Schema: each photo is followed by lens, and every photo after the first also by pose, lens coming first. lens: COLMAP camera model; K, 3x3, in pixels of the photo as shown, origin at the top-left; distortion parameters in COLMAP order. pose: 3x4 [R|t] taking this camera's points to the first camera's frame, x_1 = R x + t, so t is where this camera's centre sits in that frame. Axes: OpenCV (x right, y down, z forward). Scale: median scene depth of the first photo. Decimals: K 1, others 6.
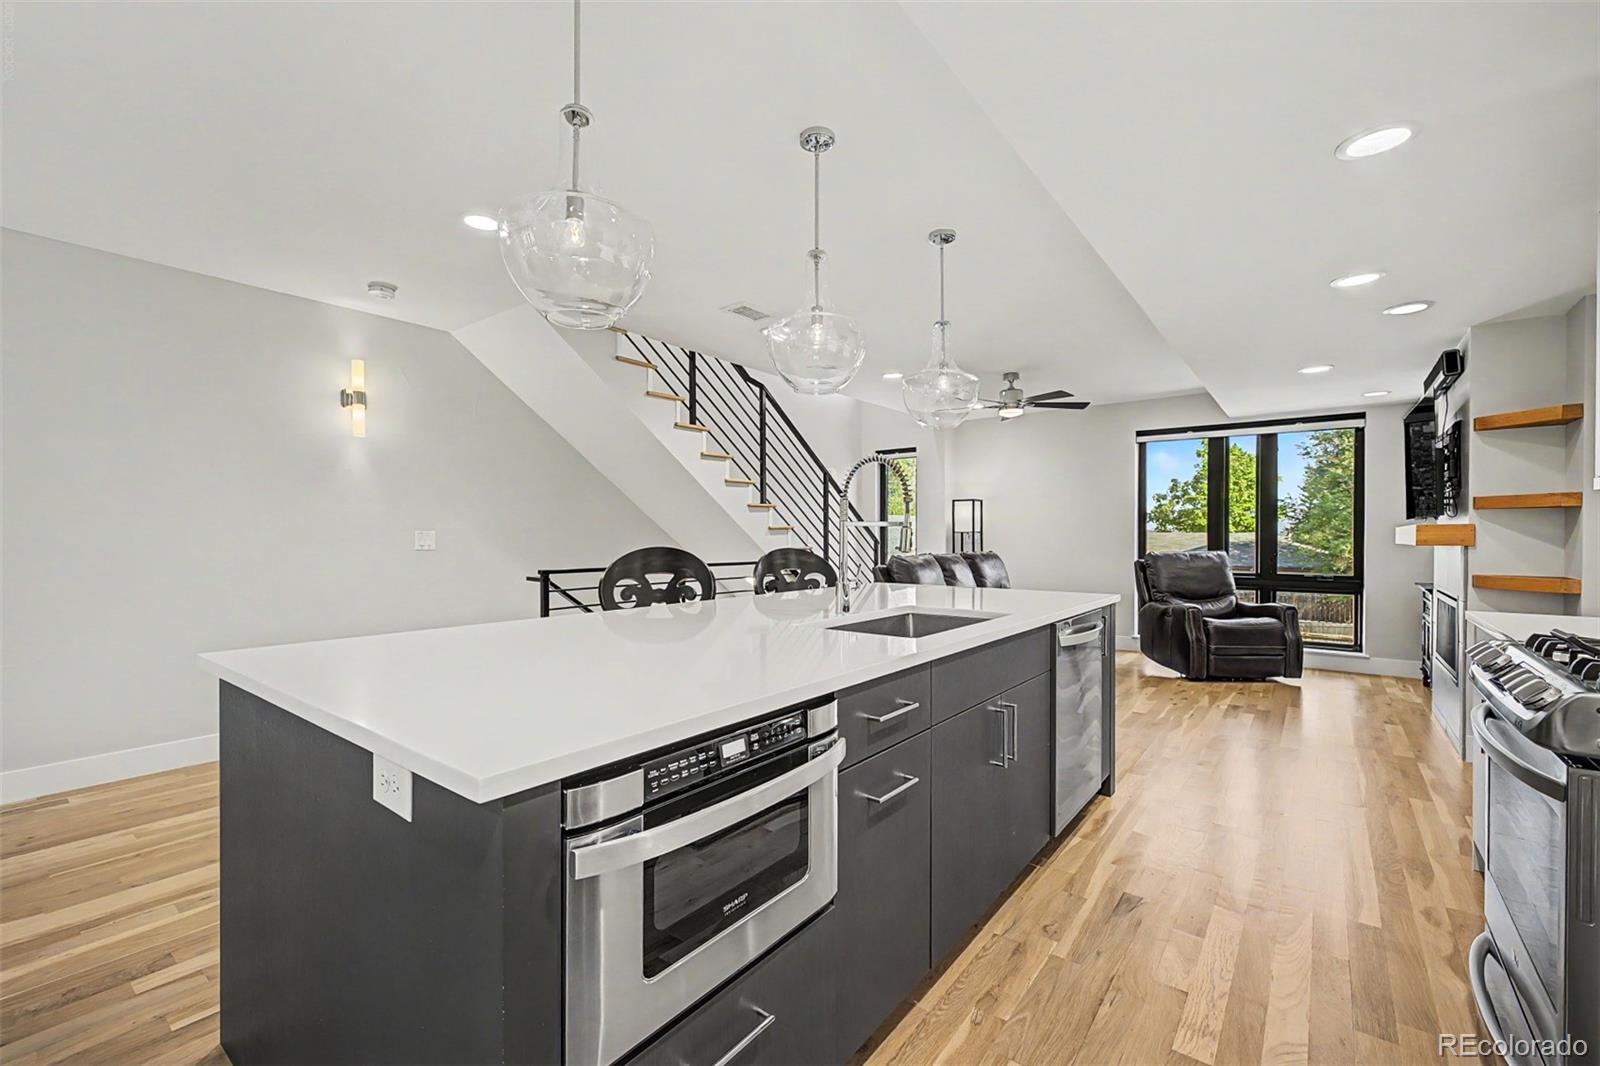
lens RADIAL K [[674.4, 0, 795.6], [0, 674.4, 531.5], [0, 0, 1]] dist [0.006561, -0.000979]
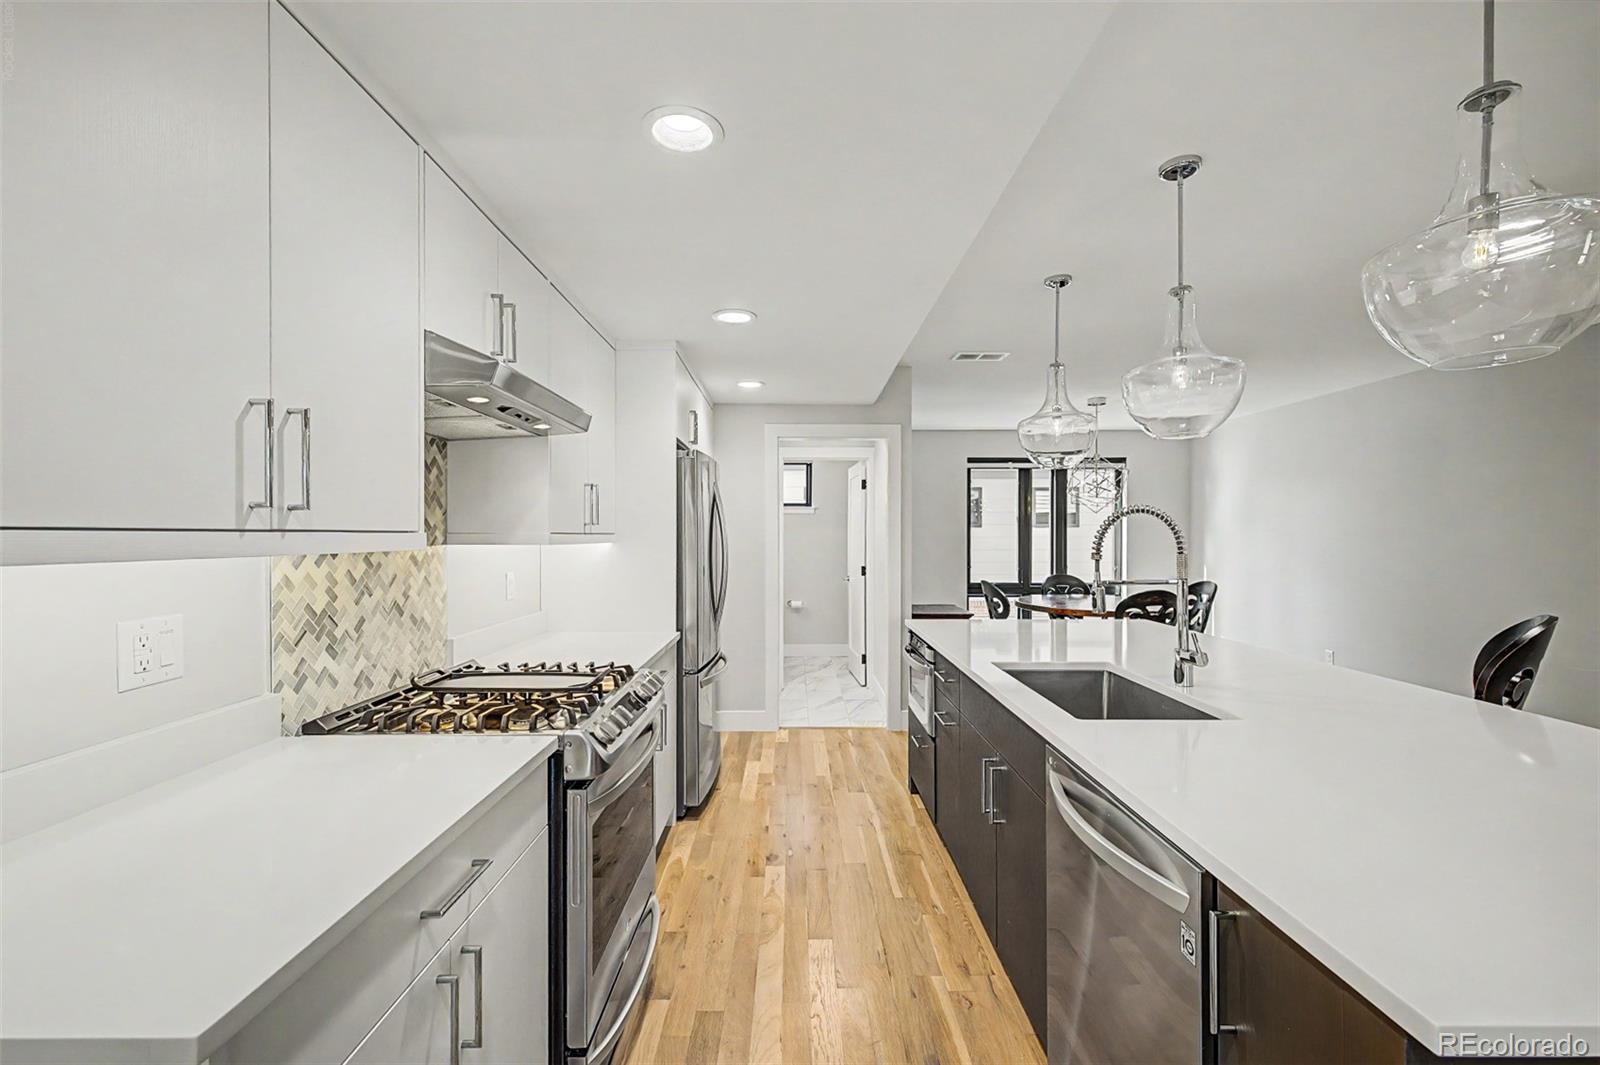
lens RADIAL K [[666.5, 0, 794.3], [0, 666.5, 537.9], [0, 0, 1]] dist [0.007872, -0.001699]
pose [[-0.783941, 0.001532, -0.620833, 0.411062], [0.001446, 0.999999, 0.000643, -0.028908], [0.620834, -0.000394, -0.783942, 0.564896]]
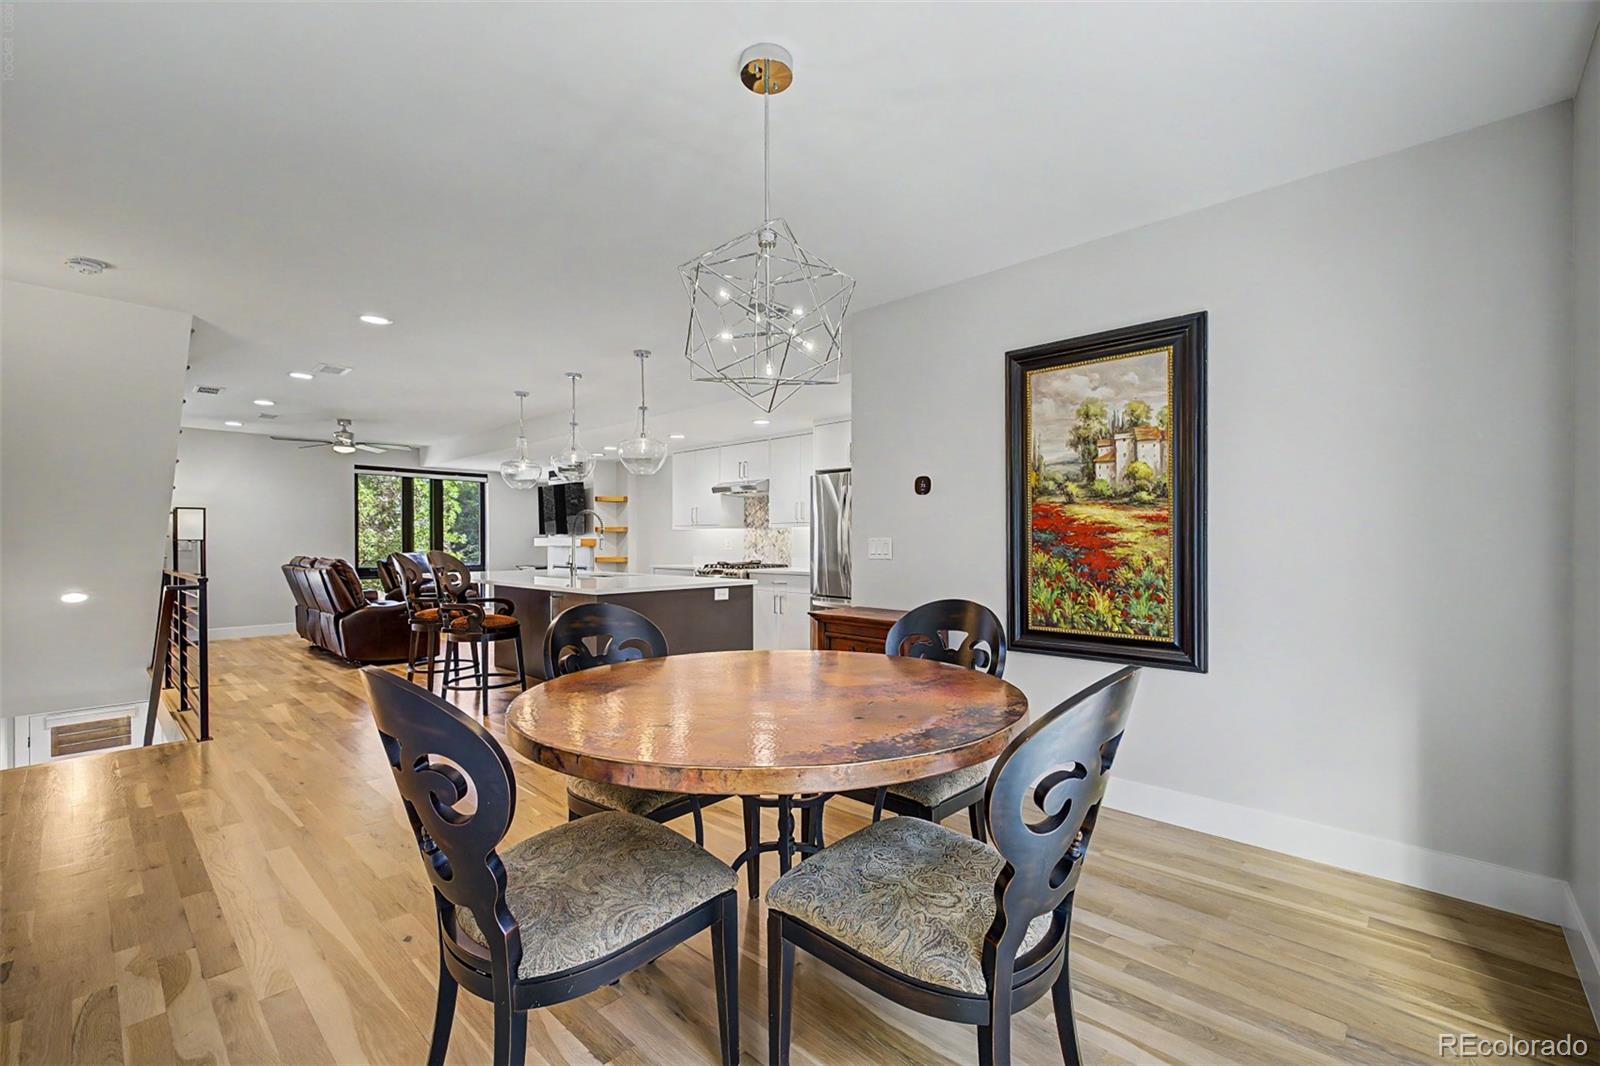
lens RADIAL K [[674.4, 0, 795.9], [0, 674.4, 545.8], [0, 0, 1]] dist [0.006561, -0.000979]
pose [[0.089138, -0.009018, 0.995978, -0.911988], [-0.001983, 0.999955, 0.009231, -0.002613], [-0.996017, -0.002798, 0.089116, 0.008542]]
